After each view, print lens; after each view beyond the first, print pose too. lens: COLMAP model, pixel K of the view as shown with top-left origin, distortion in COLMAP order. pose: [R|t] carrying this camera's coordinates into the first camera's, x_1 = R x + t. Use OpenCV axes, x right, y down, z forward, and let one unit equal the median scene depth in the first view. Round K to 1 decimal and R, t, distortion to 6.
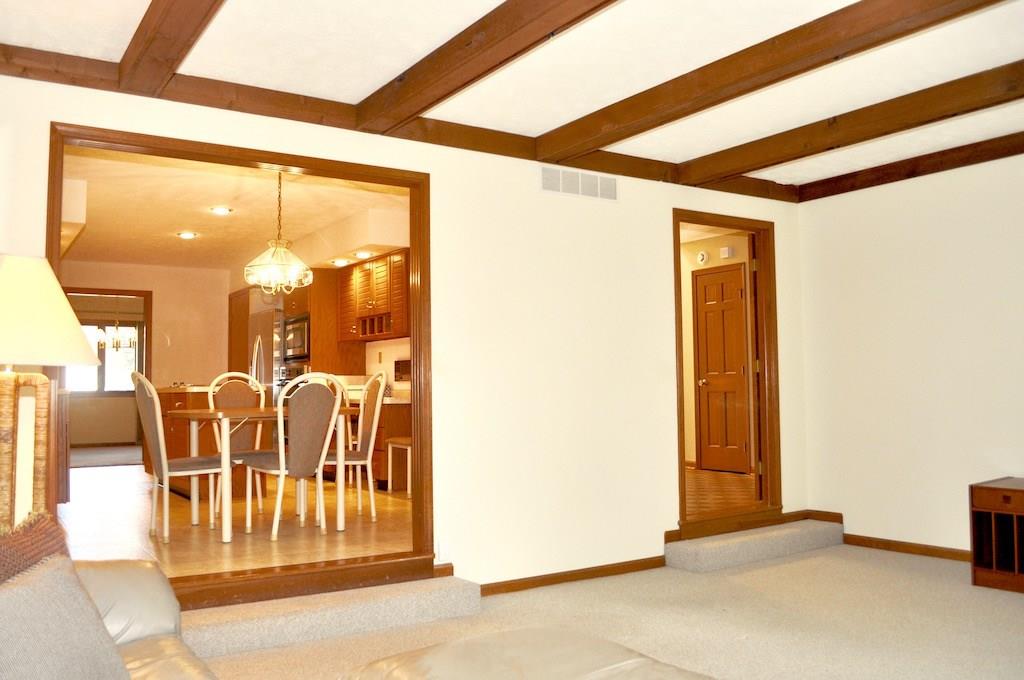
lens RADIAL K [[806.3, 0, 512.0], [0, 806.3, 340.0], [0, 0, 1]] dist [-0.111655, 0.042383]
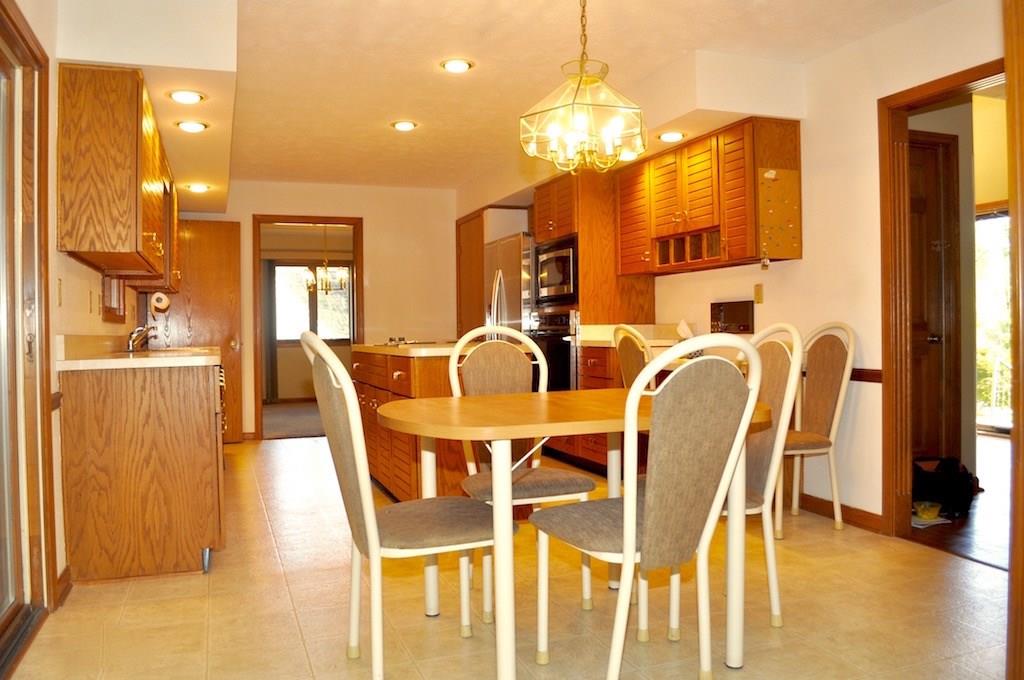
lens RADIAL K [[806.3, 0, 512.0], [0, 806.3, 340.0], [0, 0, 1]] dist [-0.111655, 0.042383]
pose [[0.967405, 0.005201, -0.253180, -0.133003], [0.013015, 0.997447, 0.070222, 0.007732], [0.252898, -0.071228, 0.964867, 0.315225]]
